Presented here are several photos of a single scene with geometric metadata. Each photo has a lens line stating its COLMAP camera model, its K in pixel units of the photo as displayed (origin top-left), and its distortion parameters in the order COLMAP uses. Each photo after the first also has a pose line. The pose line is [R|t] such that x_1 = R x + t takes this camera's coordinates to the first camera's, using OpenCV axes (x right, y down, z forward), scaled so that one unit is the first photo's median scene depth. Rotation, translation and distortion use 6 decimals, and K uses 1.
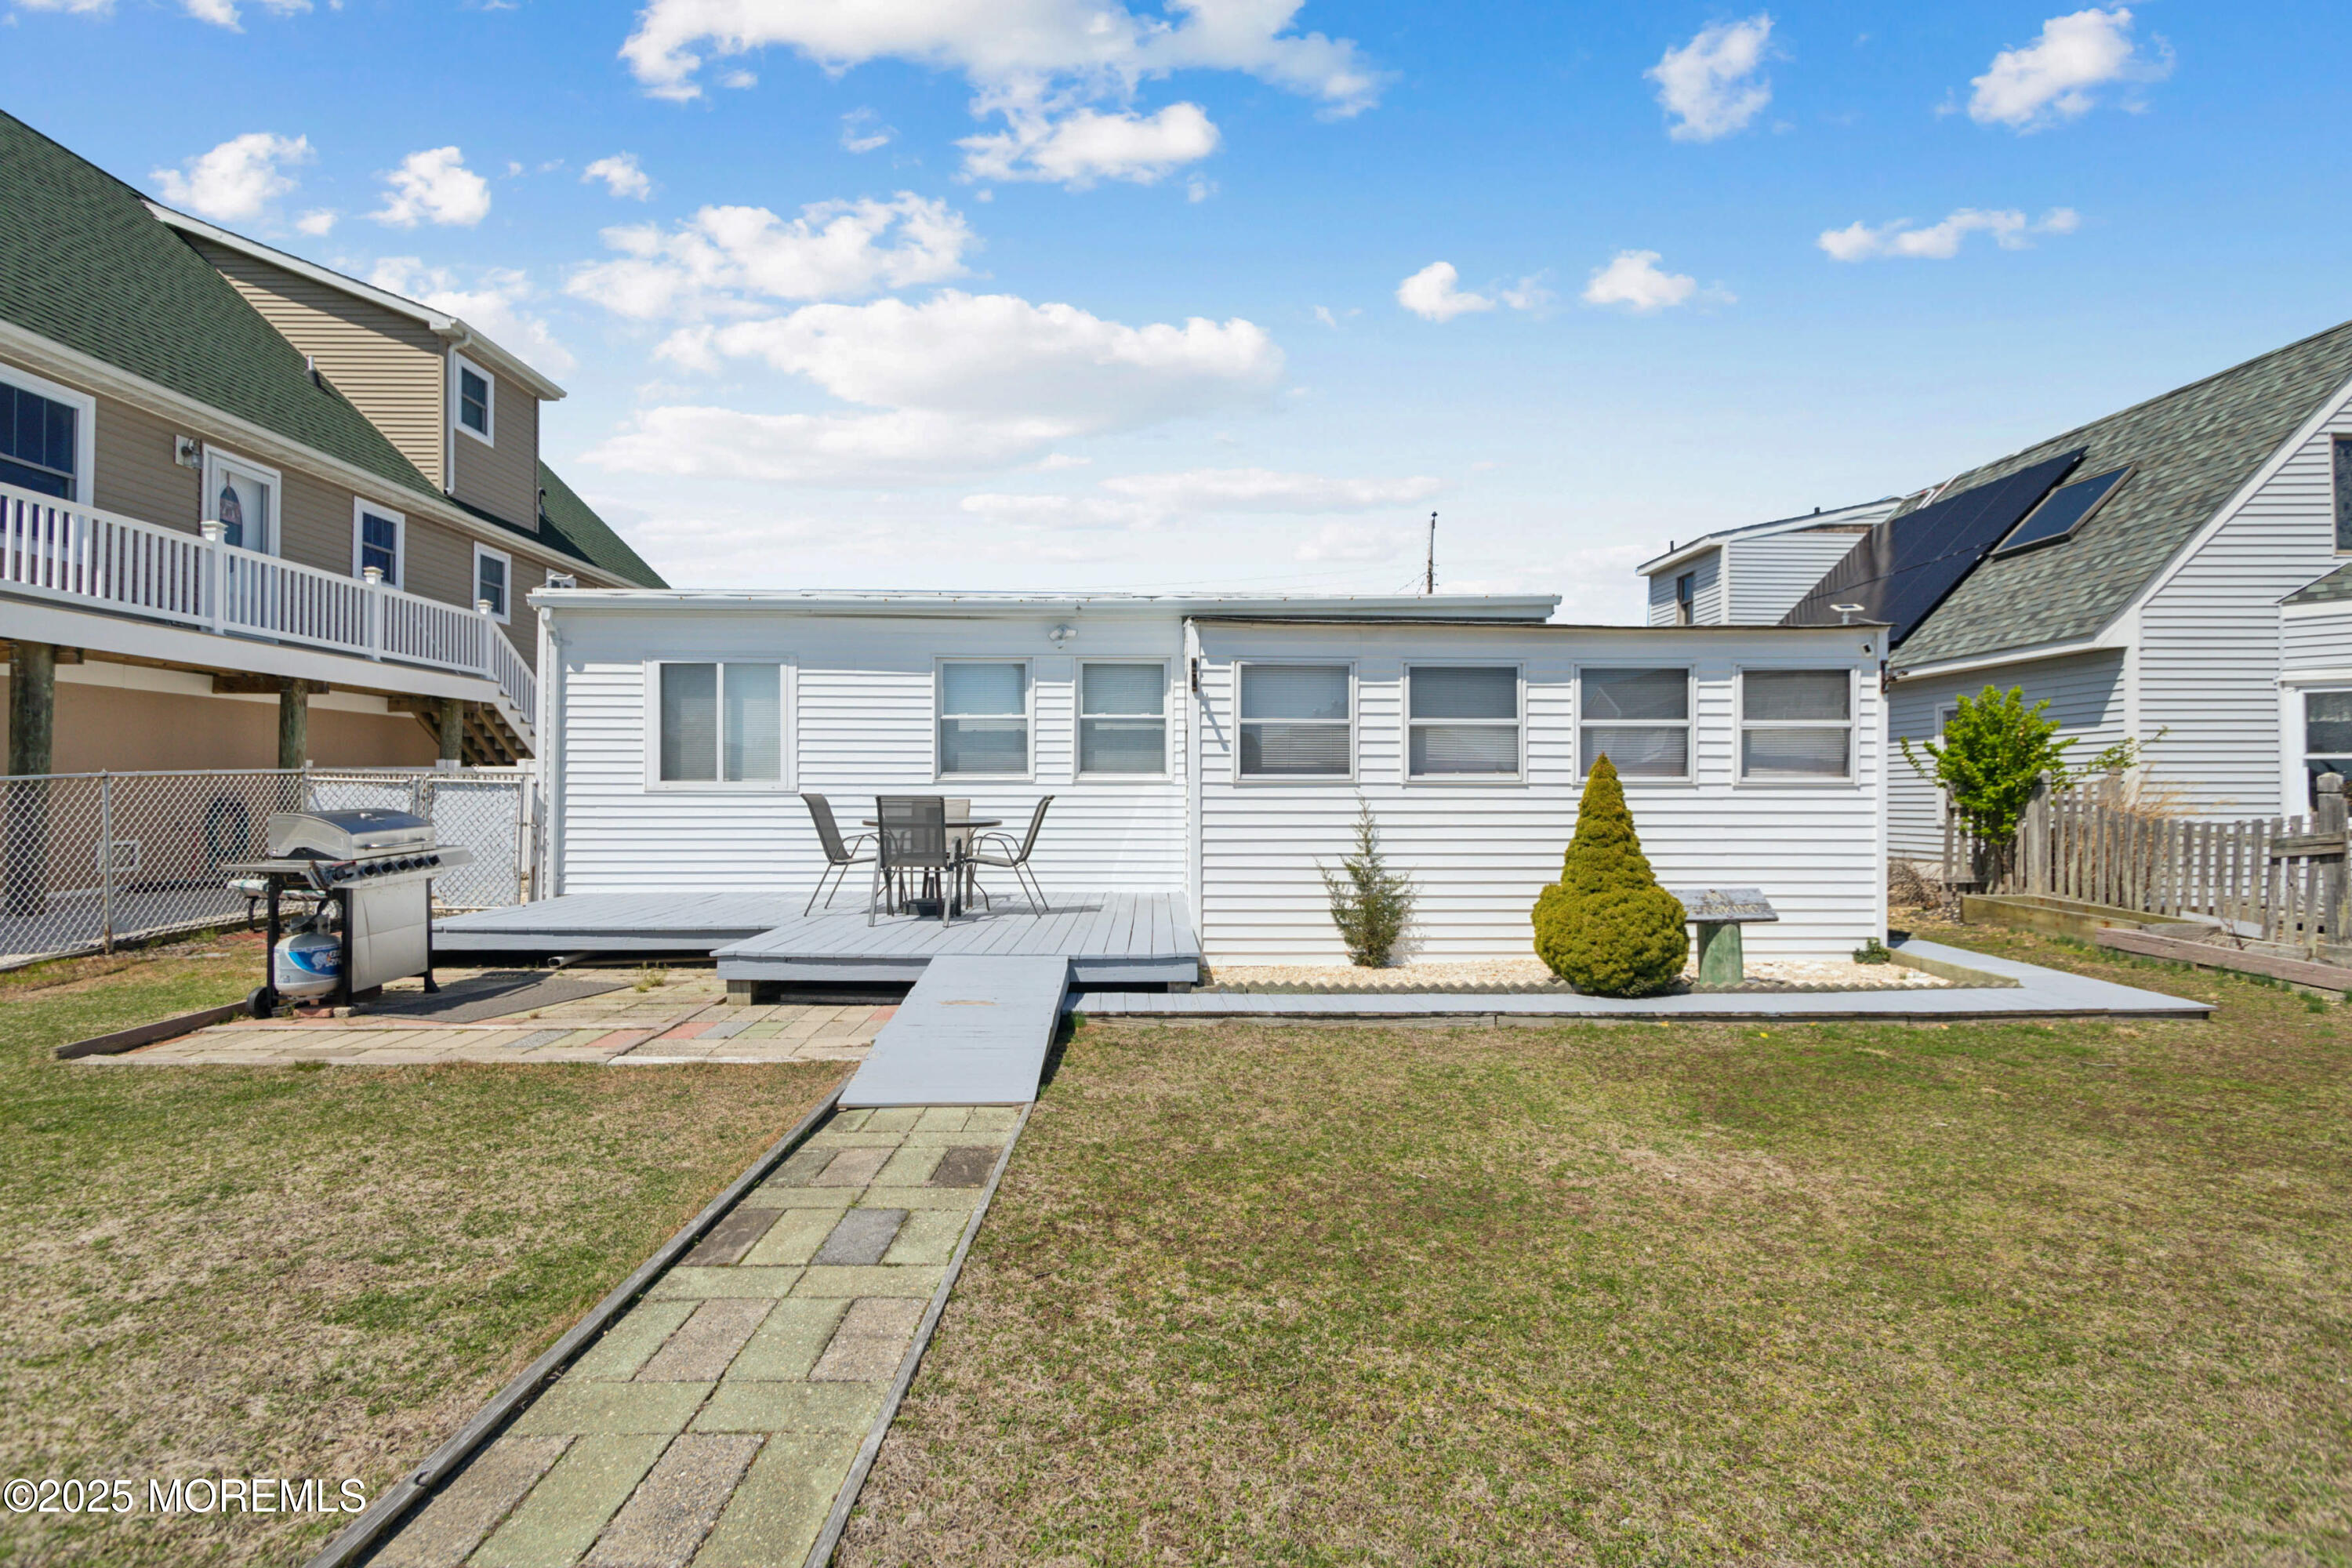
lens RADIAL K [[1108.1, 0, 1178.3], [0, 1108.1, 784.0], [0, 0, 1]] dist [0.016987, 0.000210]
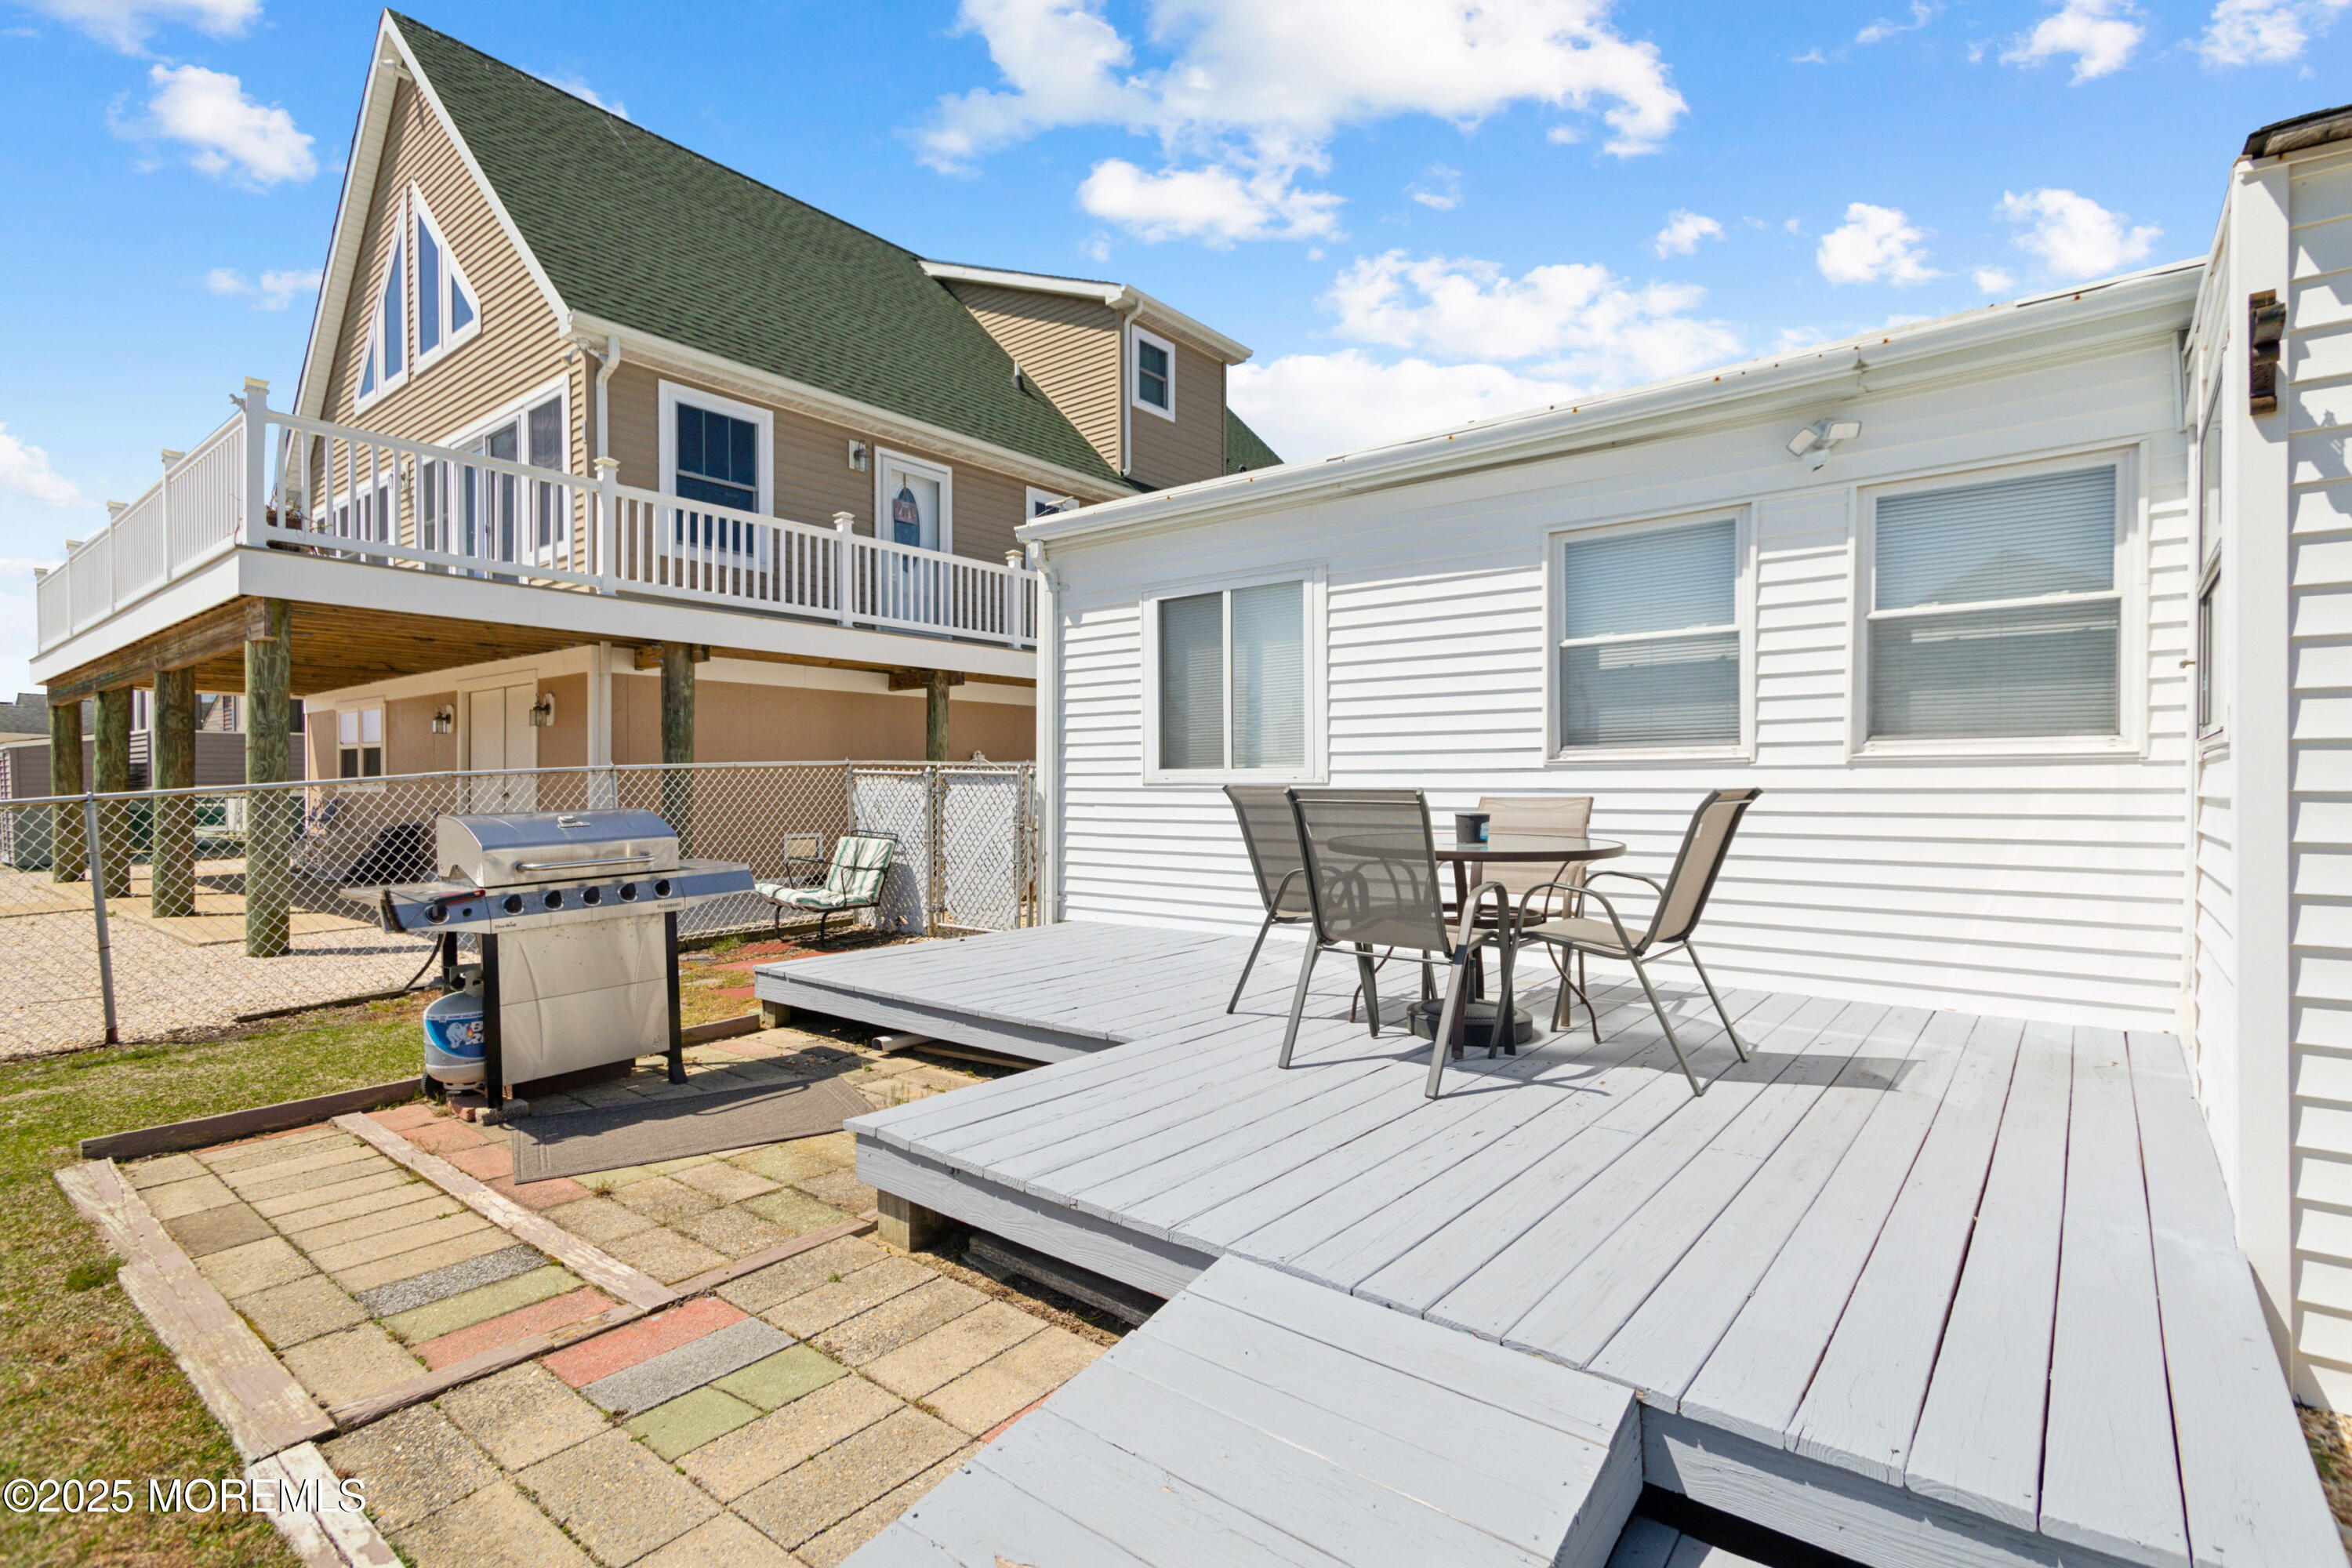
lens RADIAL K [[1108.1, 0, 1161.8], [0, 1108.1, 798.3], [0, 0, 1]] dist [0.016987, 0.000210]
pose [[0.753216, 0.003960, -0.657761, -0.003477], [0.007249, 0.999871, 0.014320, 0.003557], [0.657733, -0.015554, 0.753091, 0.299178]]
